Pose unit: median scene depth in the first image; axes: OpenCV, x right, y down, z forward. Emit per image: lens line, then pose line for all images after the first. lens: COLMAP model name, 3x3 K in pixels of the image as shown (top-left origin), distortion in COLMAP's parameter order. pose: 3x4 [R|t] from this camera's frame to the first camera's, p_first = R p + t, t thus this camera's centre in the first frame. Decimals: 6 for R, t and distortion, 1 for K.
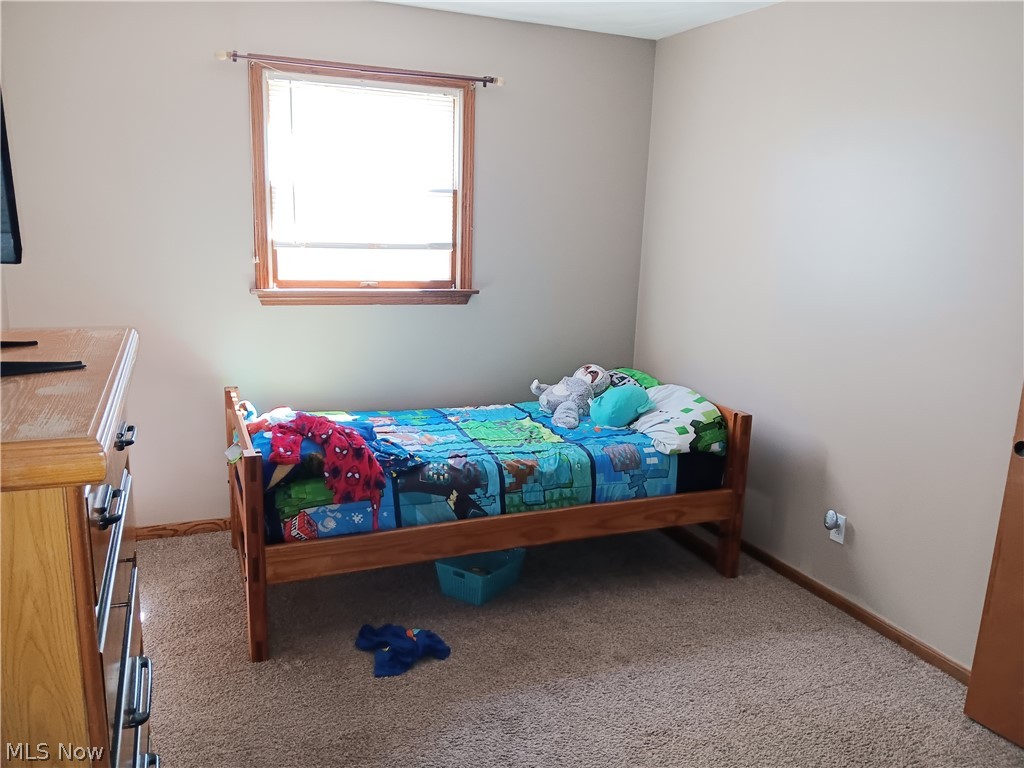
lens RADIAL K [[809.5, 0, 512.0], [0, 809.5, 384.0], [0, 0, 1]] dist [0.094167, -0.176968]
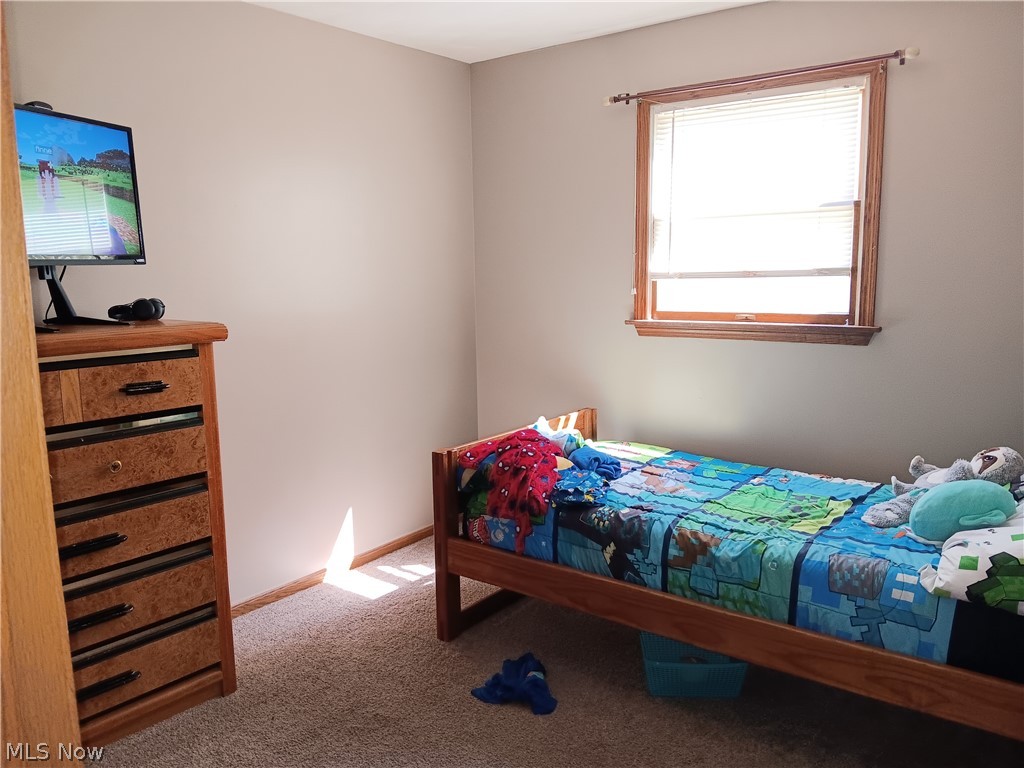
lens RADIAL K [[796.4, 0, 512.0], [0, 796.4, 384.0], [0, 0, 1]] dist [0.086412, -0.245444]
pose [[0.466380, 0.083876, -0.880599, 0.556435], [-0.145309, 0.989236, 0.017265, -0.032938], [0.872568, 0.119907, 0.473548, 0.428596]]
